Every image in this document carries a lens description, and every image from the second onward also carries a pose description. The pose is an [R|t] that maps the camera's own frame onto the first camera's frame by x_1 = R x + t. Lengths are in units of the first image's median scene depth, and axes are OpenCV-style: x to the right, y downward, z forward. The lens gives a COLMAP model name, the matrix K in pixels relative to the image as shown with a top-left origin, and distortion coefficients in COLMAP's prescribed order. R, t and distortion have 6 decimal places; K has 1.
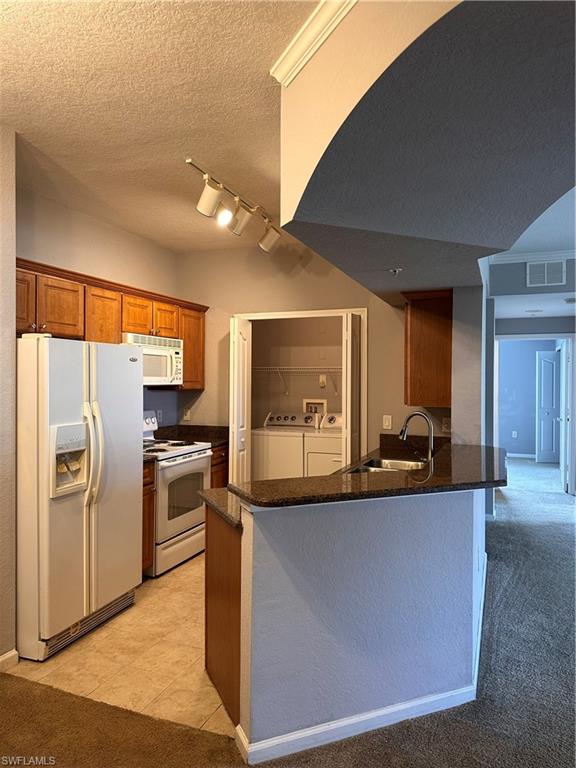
lens RADIAL K [[522.6, 0, 288.0], [0, 522.6, 384.0], [0, 0, 1]] dist [0.105218, -0.101835]
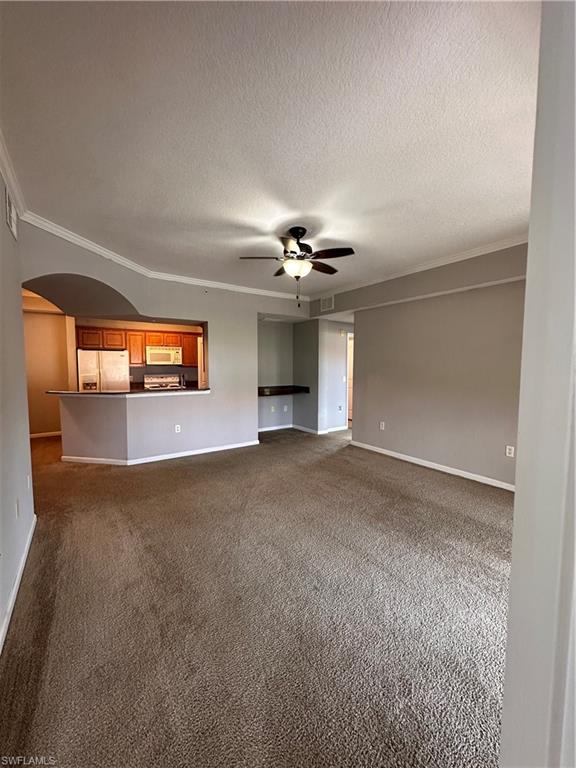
lens RADIAL K [[306.3, 0, 284.9], [0, 306.3, 382.4], [0, 0, 1]] dist [-0.000526, -0.000025]
pose [[0.827715, 0.026407, -0.560526, 1.181984], [-0.002631, 0.999064, 0.043183, 0.024876], [0.561142, -0.034269, 0.827010, 0.039711]]
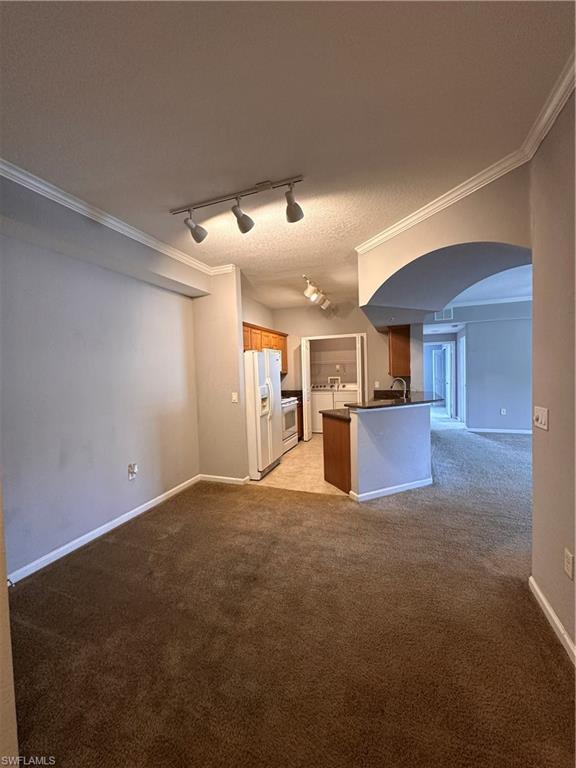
lens RADIAL K [[306.3, 0, 284.9], [0, 306.3, 382.4], [0, 0, 1]] dist [-0.000526, -0.000025]
pose [[0.999267, -0.034800, 0.015962, -0.227667], [0.034320, 0.998978, 0.029427, 0.012395], [-0.016970, -0.028857, 0.999439, -0.286798]]
